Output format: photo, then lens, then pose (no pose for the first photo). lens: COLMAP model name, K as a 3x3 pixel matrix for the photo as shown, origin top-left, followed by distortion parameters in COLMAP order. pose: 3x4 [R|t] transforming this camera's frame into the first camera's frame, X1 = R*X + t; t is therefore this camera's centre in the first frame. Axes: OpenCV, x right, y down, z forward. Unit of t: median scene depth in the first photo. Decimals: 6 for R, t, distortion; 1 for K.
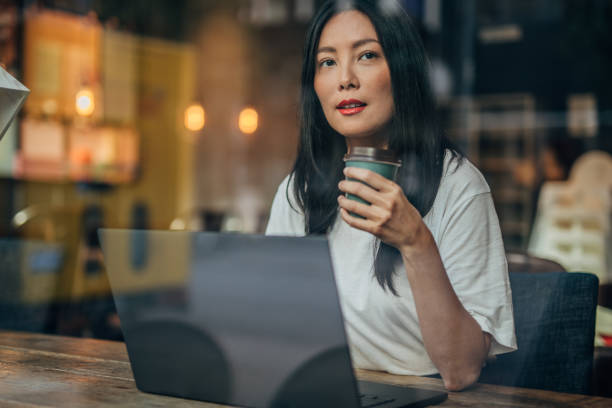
lens RADIAL K [[1014.0, 0, 276.1], [0, 1014.0, 204.2], [0, 0, 1]] dist [-0.012258, 0.029534]
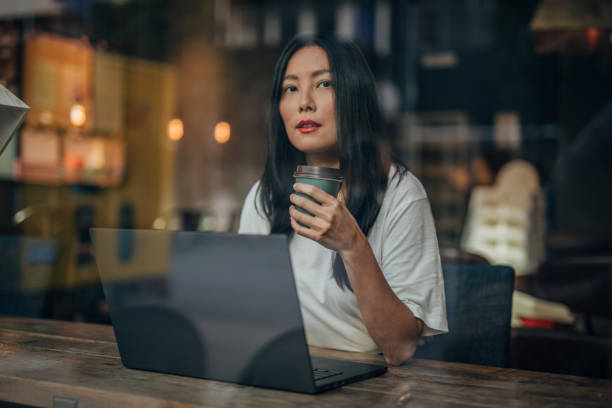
lens RADIAL K [[883.9, 0, 308.1], [0, 883.9, 203.7], [0, 0, 1]] dist [0.001694, -0.006366]
pose [[0.997611, 0.004312, 0.068946, 0.002933], [-0.004285, 0.999991, -0.000539, -0.002708], [-0.068948, 0.000242, 0.997620, -0.019420]]
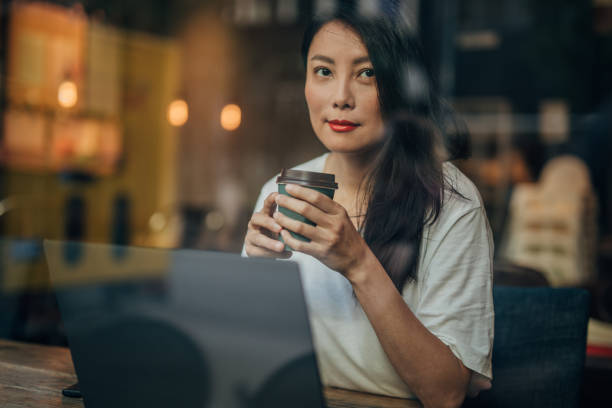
lens RADIAL K [[957.4, 0, 306.4], [0, 957.4, 190.4], [0, 0, 1]] dist [0.012589, 0.002378]
pose [[0.998239, 0.024818, 0.053870, -0.003754], [-0.024560, 0.999684, -0.005436, -0.013692], [-0.053988, 0.004103, 0.998533, 0.090263]]
